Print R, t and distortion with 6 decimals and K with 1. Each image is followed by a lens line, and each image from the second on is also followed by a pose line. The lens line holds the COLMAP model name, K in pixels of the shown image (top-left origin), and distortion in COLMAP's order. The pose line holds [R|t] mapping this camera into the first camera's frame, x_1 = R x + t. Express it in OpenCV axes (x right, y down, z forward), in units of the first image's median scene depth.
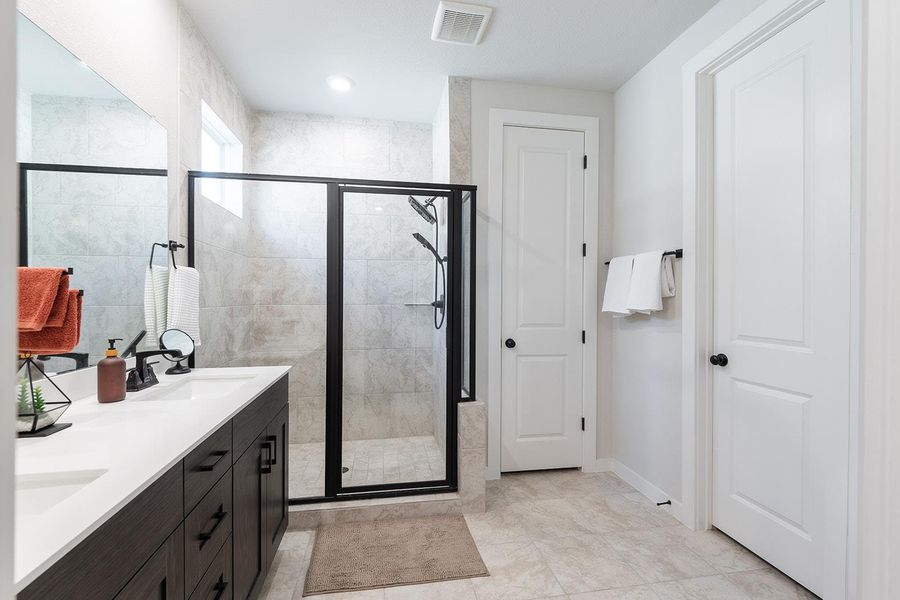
lens RADIAL K [[393.7, 0, 447.6], [0, 393.7, 299.4], [0, 0, 1]] dist [0.008071, -0.002839]
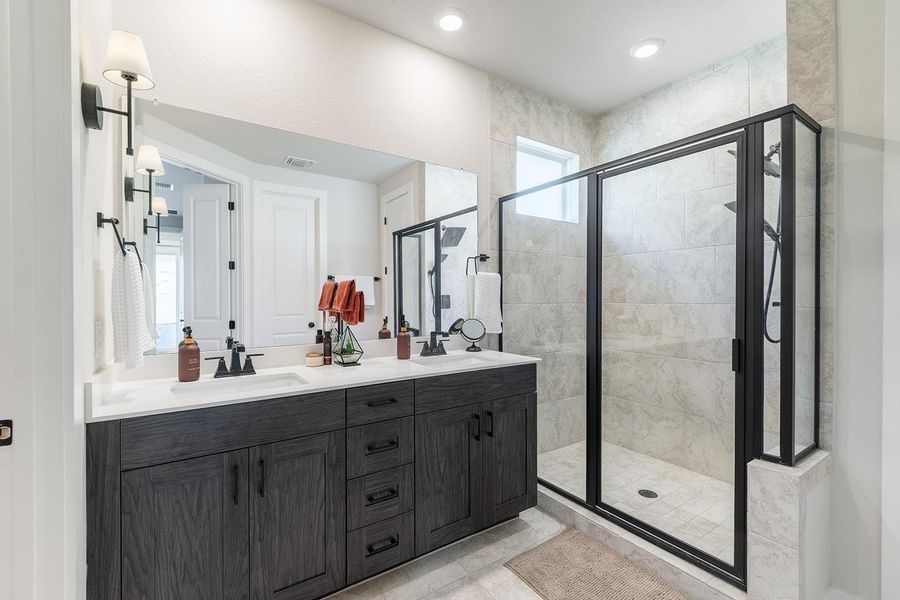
lens RADIAL K [[393.7, 0, 444.3], [0, 393.7, 299.4], [0, 0, 1]] dist [0.008071, -0.002839]
pose [[0.407636, 0.001521, -0.913143, 0.344698], [-0.001086, 0.999999, 0.001181, 0.004286], [0.913144, 0.000510, 0.407638, 0.237904]]
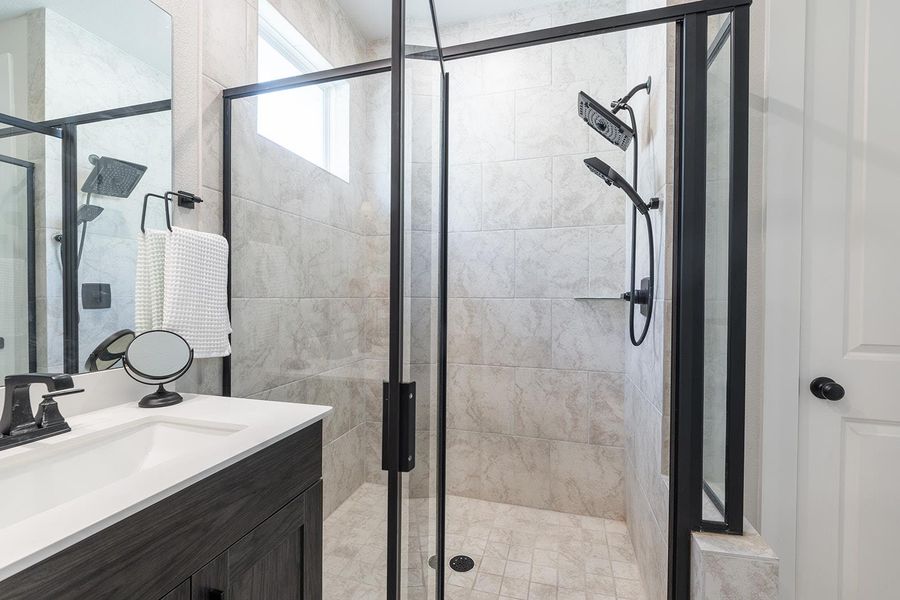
lens RADIAL K [[393.7, 0, 448.8], [0, 393.7, 298.7], [0, 0, 1]] dist [0.008071, -0.002839]
pose [[0.900259, 0.006154, -0.435312, -0.021748], [-0.005545, 0.999981, 0.002669, 0.015545], [0.435320, 0.000011, 0.900276, 0.437148]]
